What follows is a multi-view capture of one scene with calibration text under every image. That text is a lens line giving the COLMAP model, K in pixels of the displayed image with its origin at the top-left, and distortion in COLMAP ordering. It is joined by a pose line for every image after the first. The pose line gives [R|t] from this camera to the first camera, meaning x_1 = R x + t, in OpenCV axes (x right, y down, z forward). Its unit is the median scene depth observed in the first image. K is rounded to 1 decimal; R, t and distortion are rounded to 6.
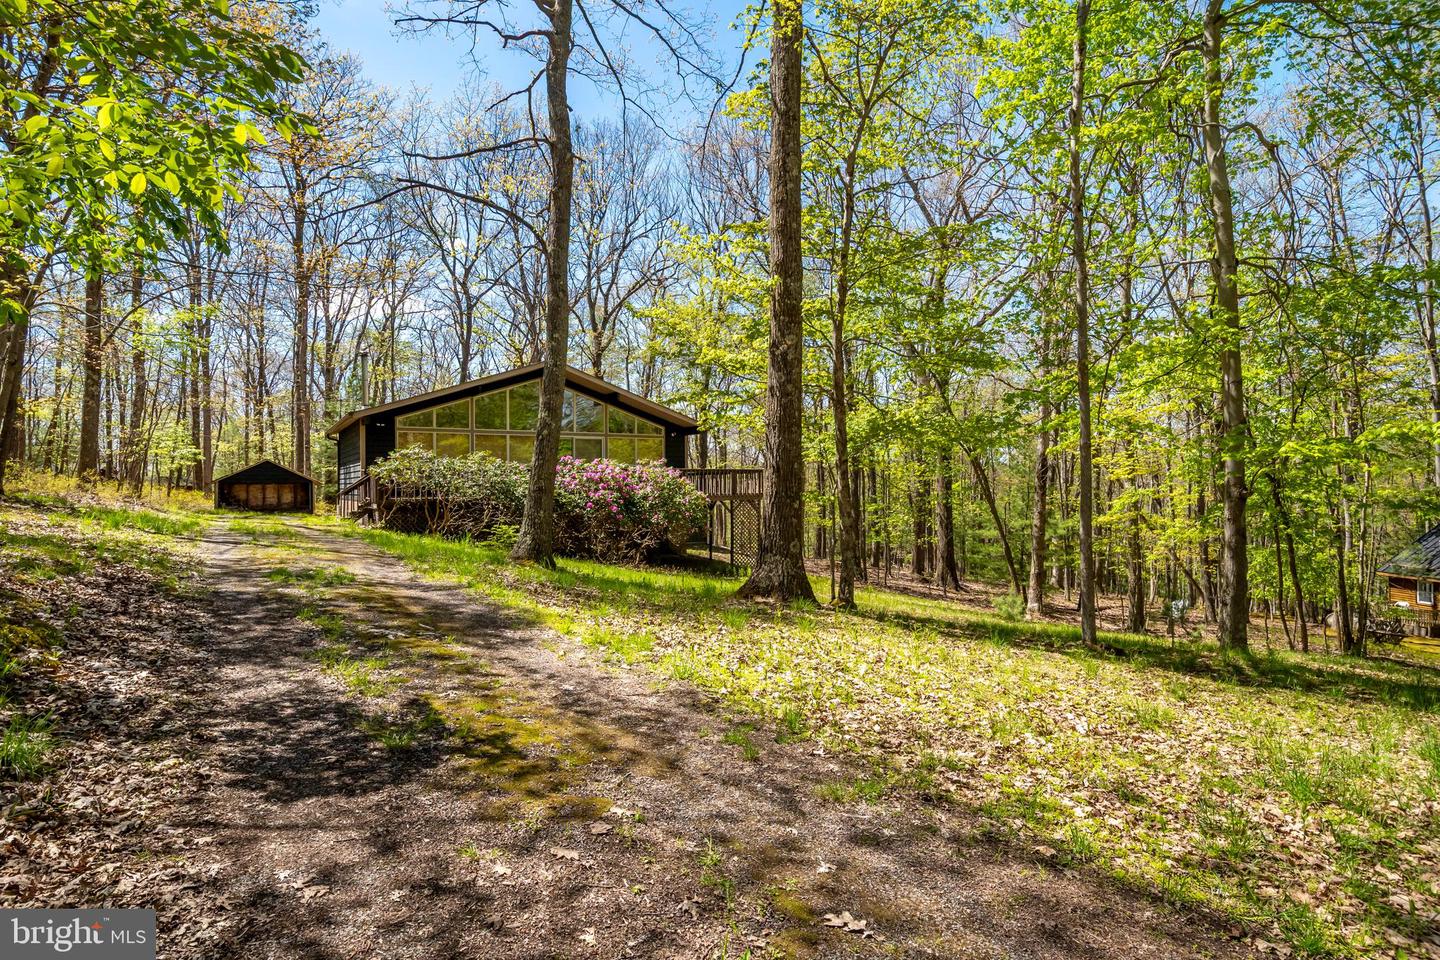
lens RADIAL K [[763.9, 0, 720.0], [0, 763.9, 480.0], [0, 0, 1]] dist [-0.000411, 0.000079]
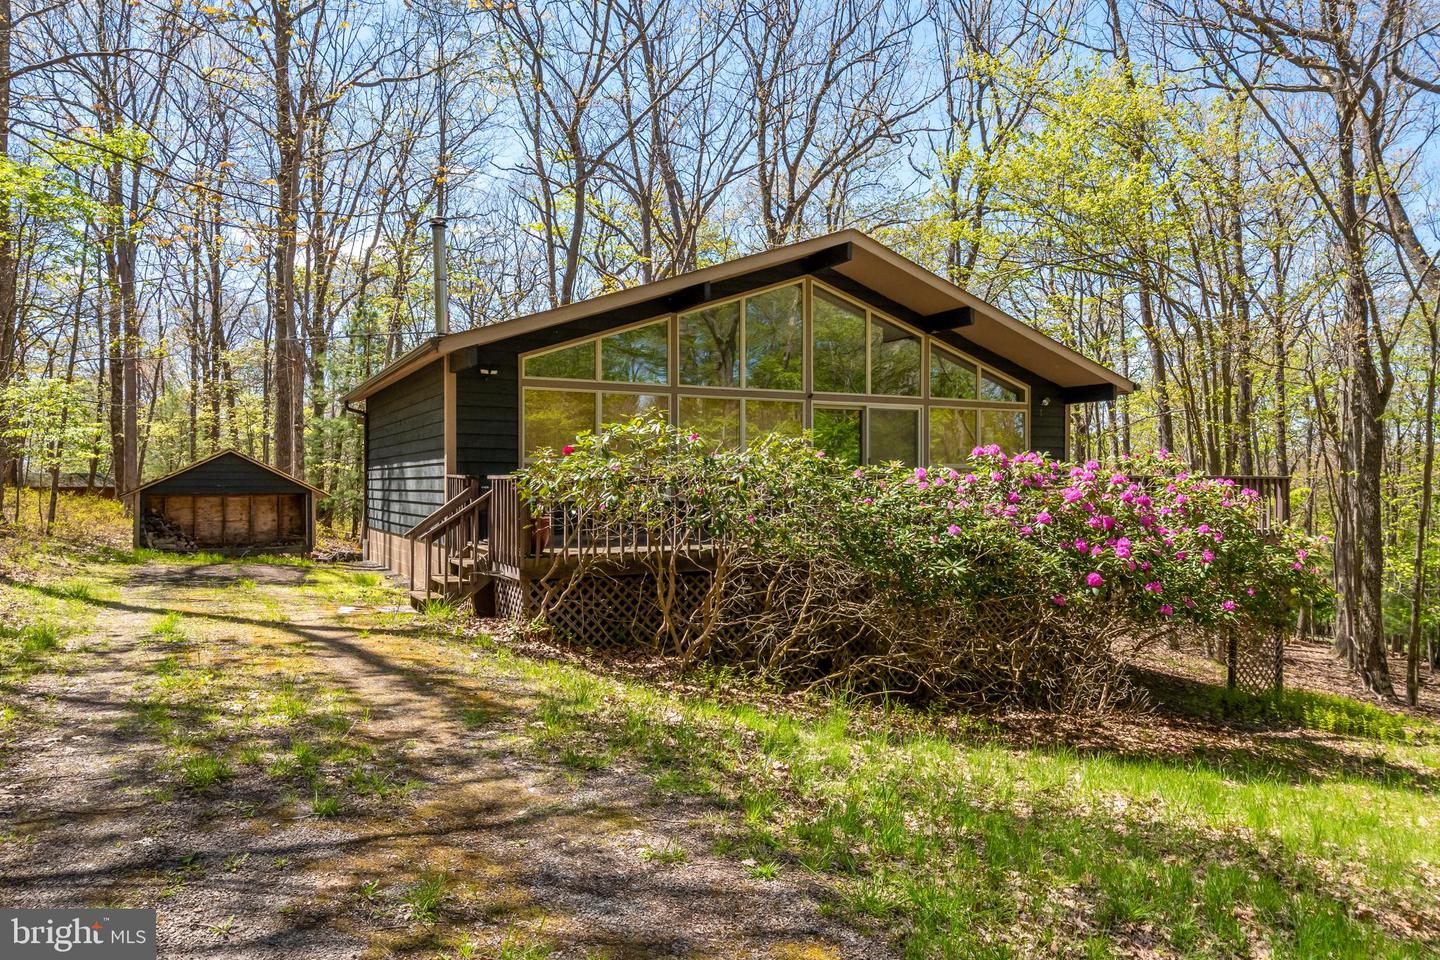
lens RADIAL K [[1012.0, 0, 720.0], [0, 1012.0, 480.0], [0, 0, 1]] dist [0.004583, 0.000198]
pose [[0.997168, 0.006407, -0.074934, -0.172069], [-0.006361, 0.999979, 0.000858, -0.007608], [0.074938, -0.000379, 0.997188, 0.277493]]
